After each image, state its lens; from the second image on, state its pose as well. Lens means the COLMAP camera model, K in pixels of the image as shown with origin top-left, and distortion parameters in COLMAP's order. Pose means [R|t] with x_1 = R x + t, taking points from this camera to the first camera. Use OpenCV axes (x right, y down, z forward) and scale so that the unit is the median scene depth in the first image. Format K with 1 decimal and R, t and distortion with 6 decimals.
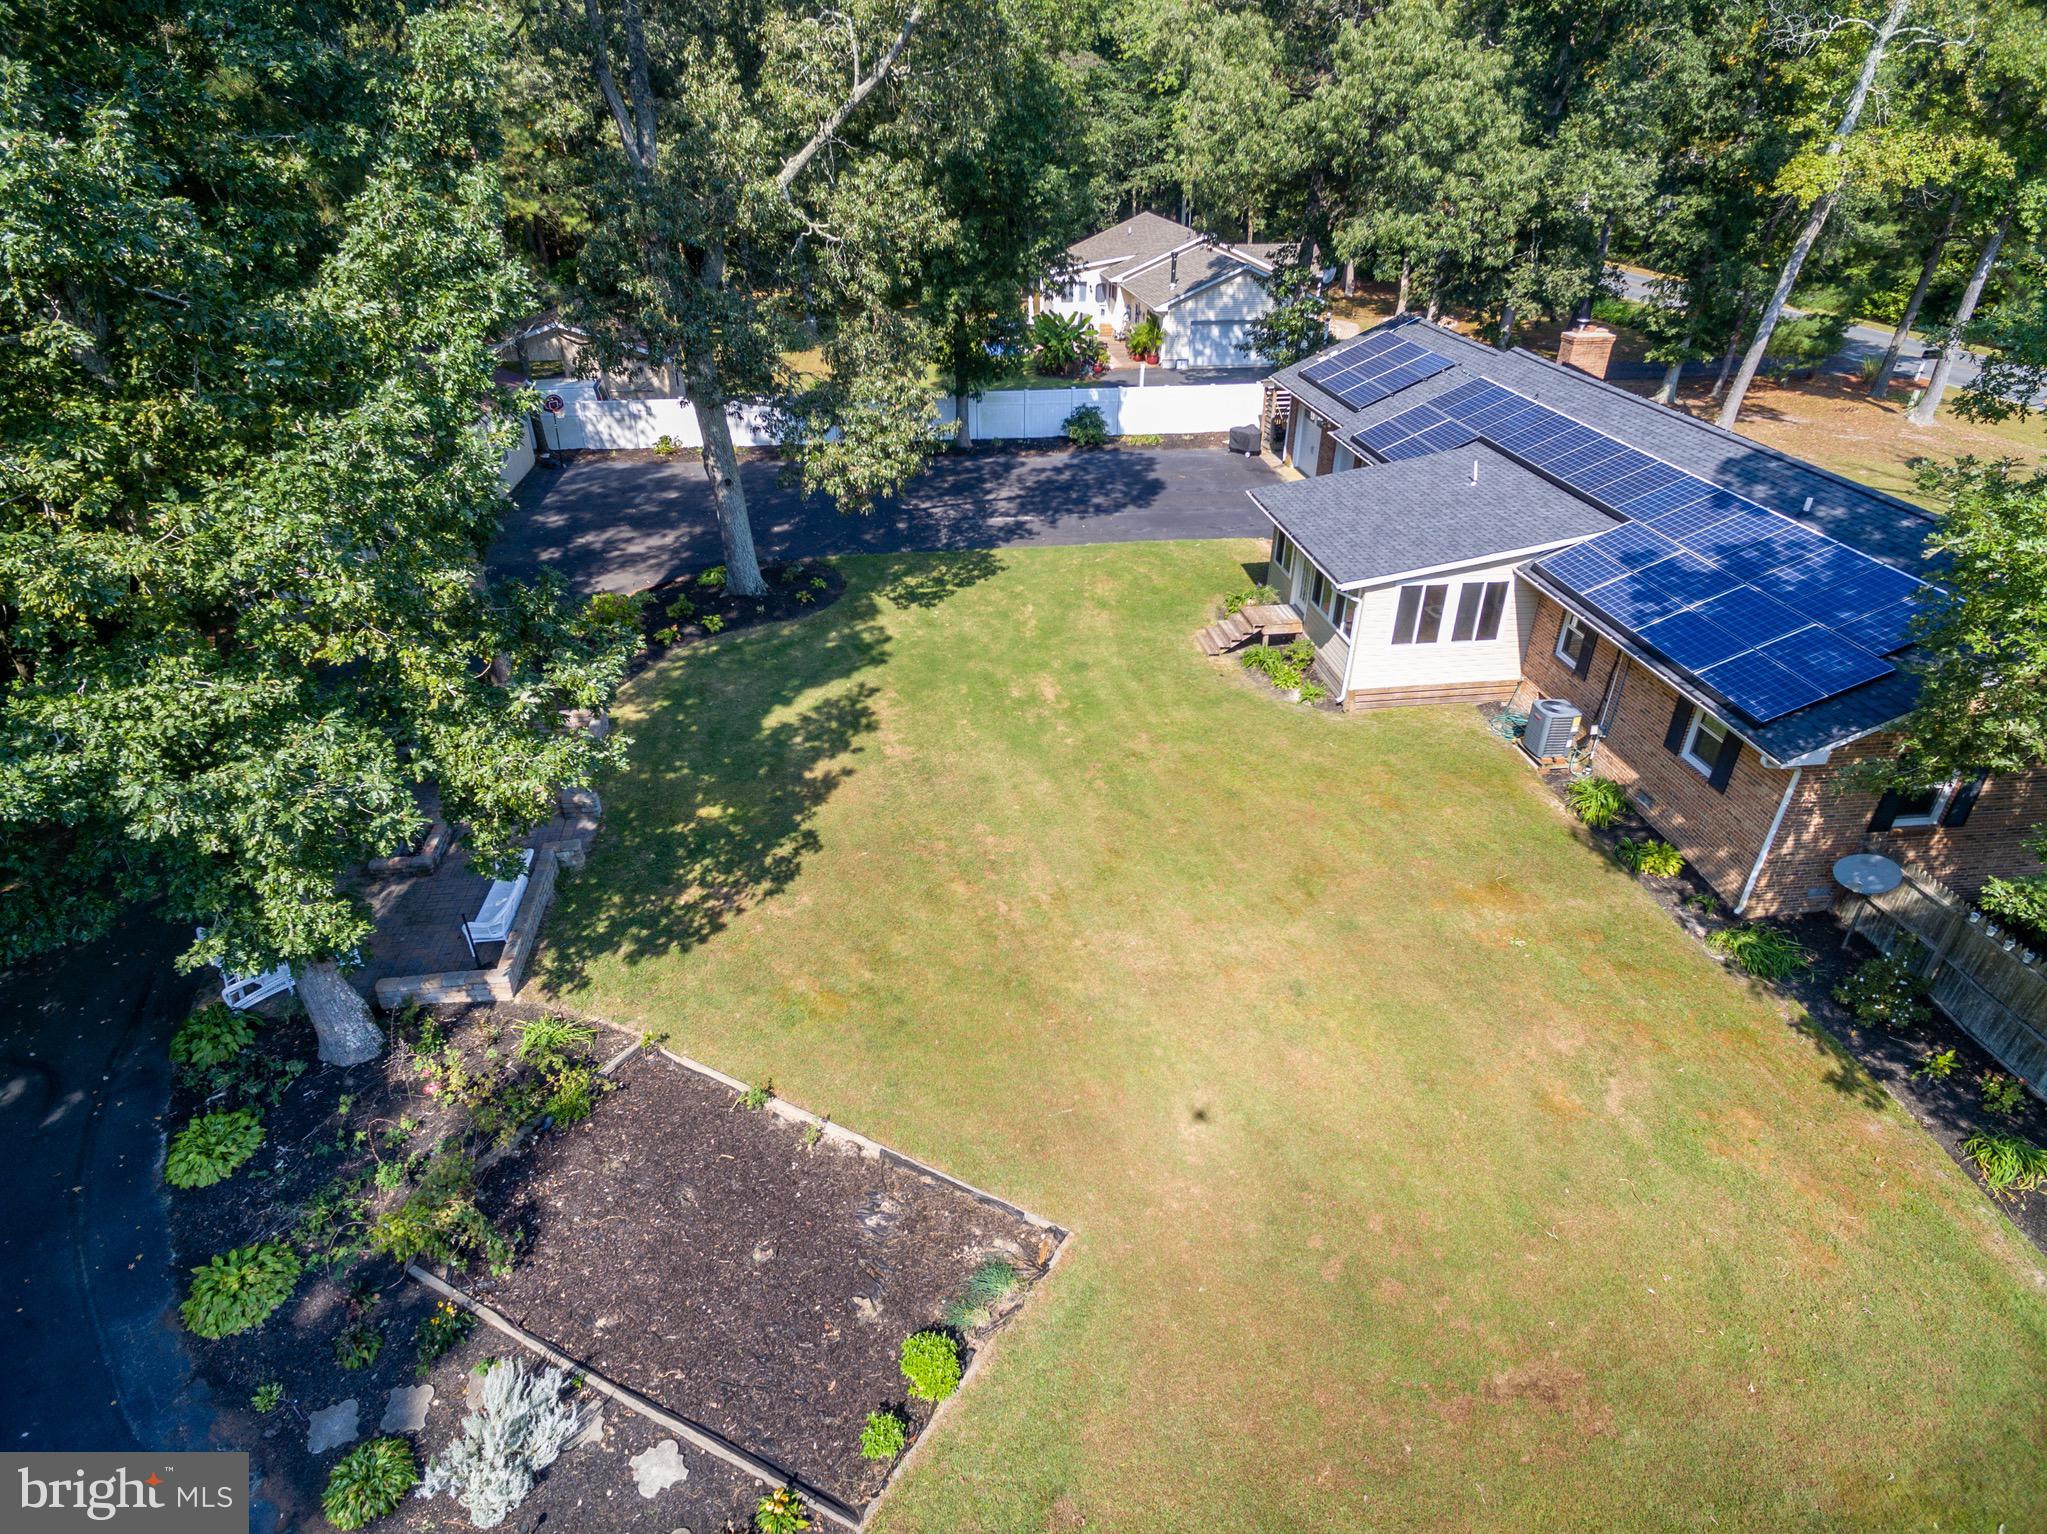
lens RADIAL K [[1178.2, 0, 1012.7], [0, 1178.2, 772.4], [0, 0, 1]] dist [0.006573, 0.001931]
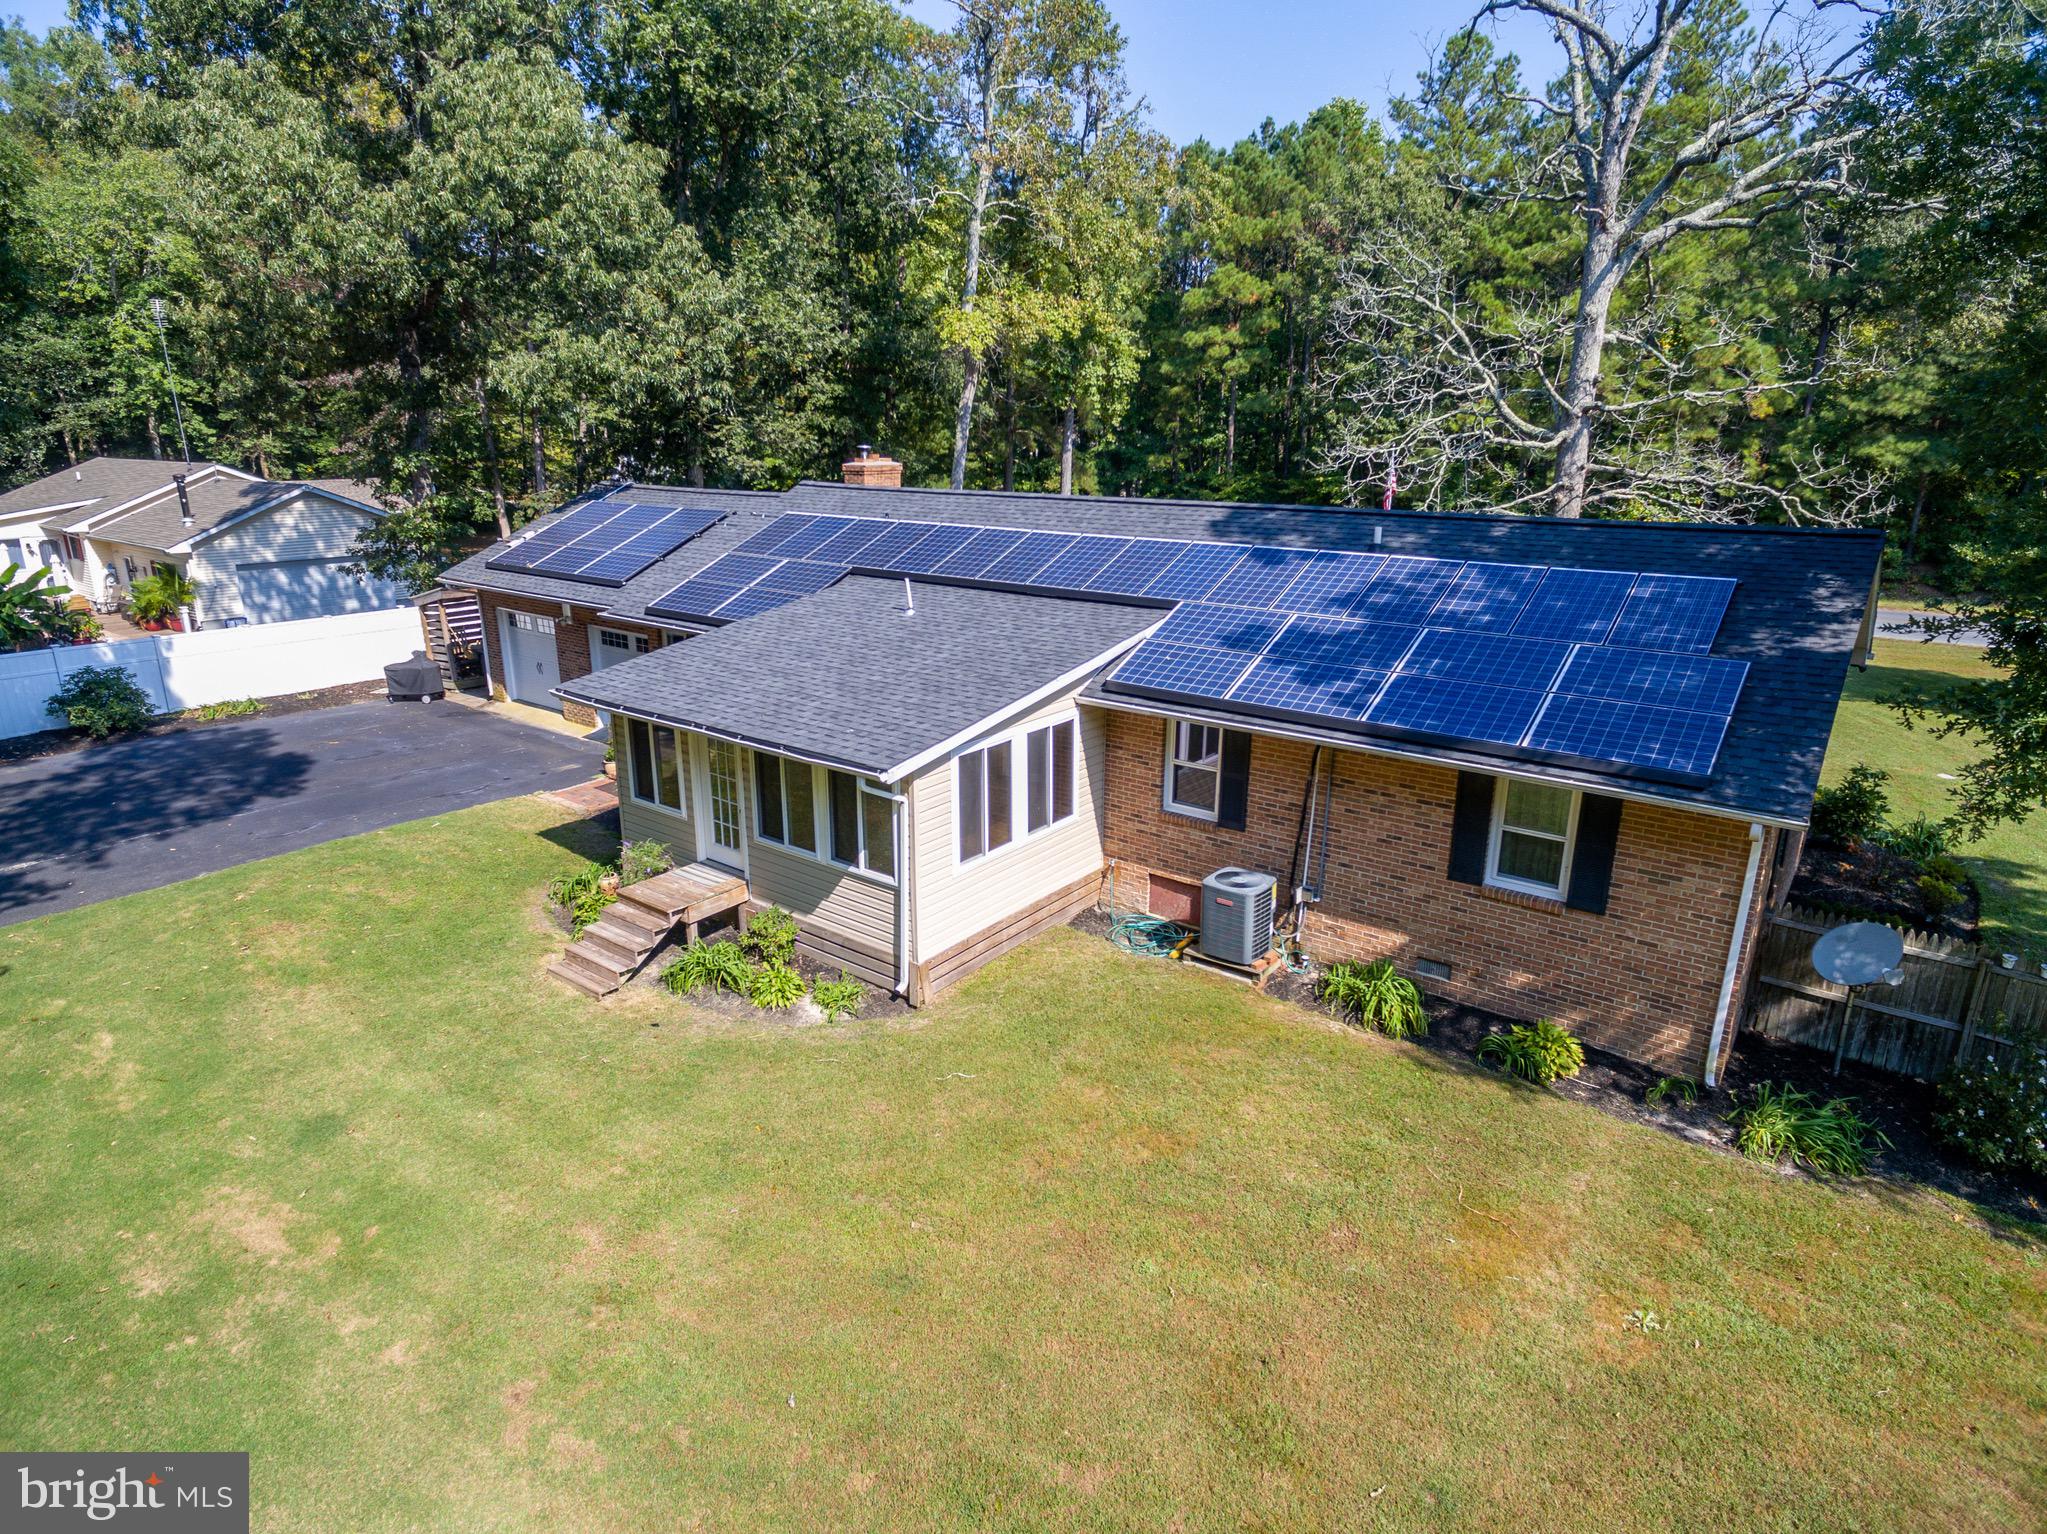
lens RADIAL K [[1131.4, 0, 1023.5], [0, 1131.4, 767.0], [0, 0, 1]] dist [0.002603, 0.001091]
pose [[0.696884, -0.201953, 0.688162, -0.015647], [0.362145, 0.927309, -0.094600, -0.071799], [-0.619035, 0.315139, 0.719363, 0.467886]]
